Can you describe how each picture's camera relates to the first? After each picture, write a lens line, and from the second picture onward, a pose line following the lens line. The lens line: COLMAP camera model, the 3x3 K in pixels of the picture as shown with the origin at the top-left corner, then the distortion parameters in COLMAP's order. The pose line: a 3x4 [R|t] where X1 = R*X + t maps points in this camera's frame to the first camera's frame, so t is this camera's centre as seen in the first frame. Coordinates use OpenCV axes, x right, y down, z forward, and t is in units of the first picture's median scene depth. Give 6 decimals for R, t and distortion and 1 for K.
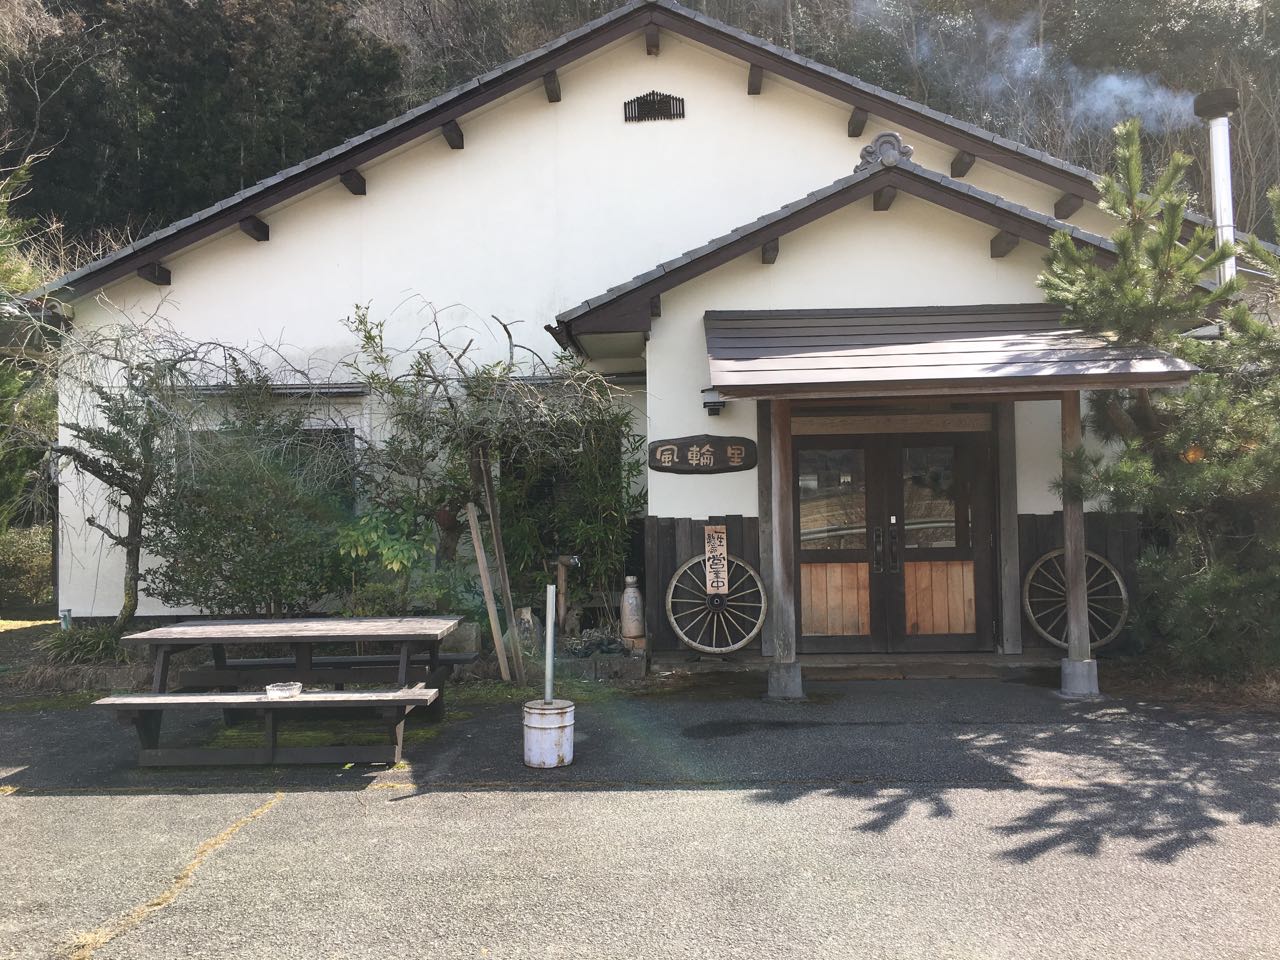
lens RADIAL K [[1094.4, 0, 641.3], [0, 1094.4, 479.3], [0, 0, 1]] dist [0.021947, 0.002149]
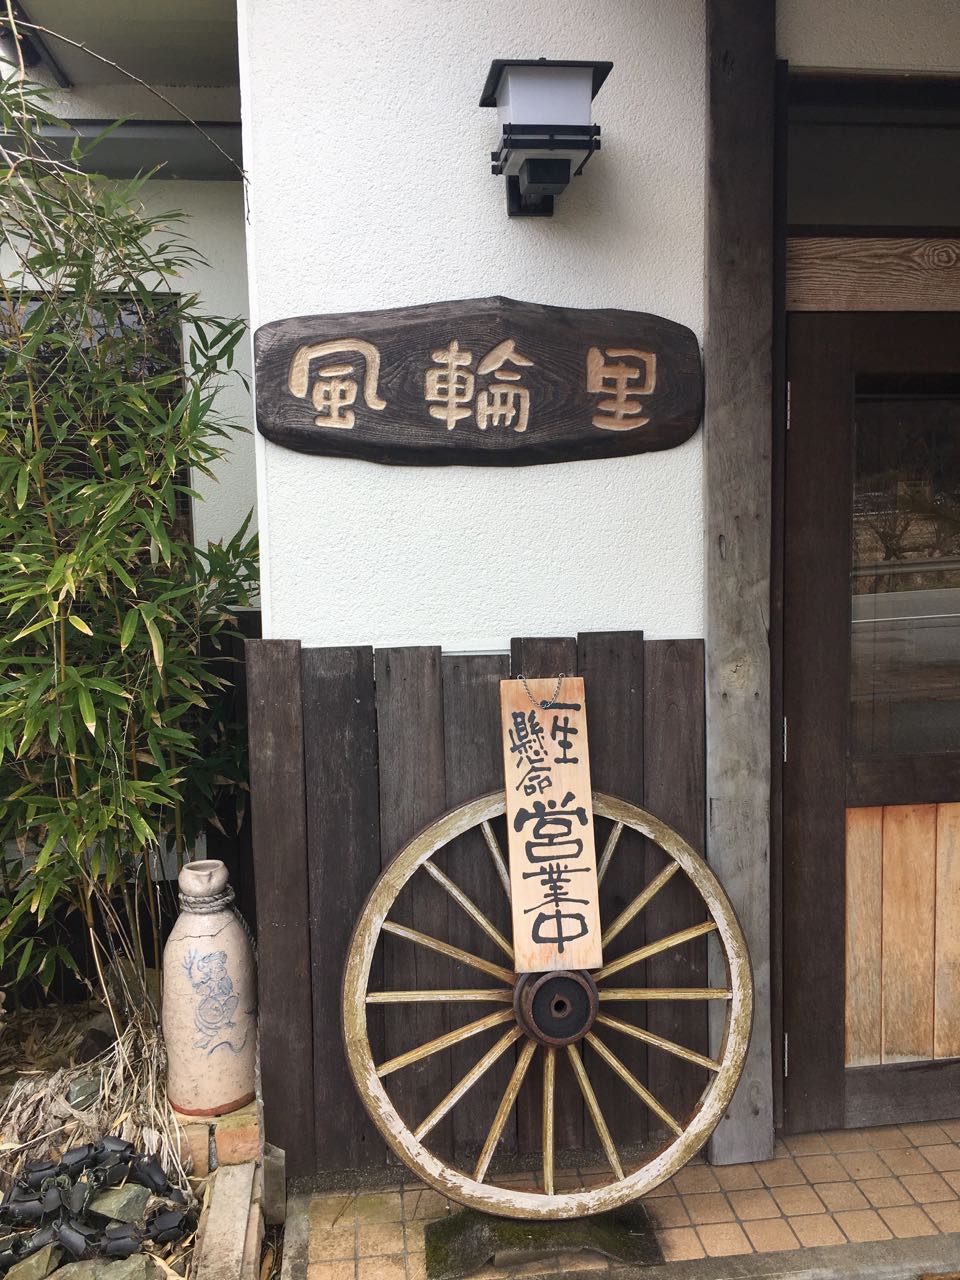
lens RADIAL K [[1094.4, 0, 487.6], [0, 1094.4, 636.4], [0, 0, 1]] dist [0.021947, 0.002149]
pose [[0.984663, -0.019167, 0.173414, 0.013527], [-0.001737, 0.992821, 0.119596, 0.003974], [-0.174461, -0.118062, 0.977561, 0.761075]]
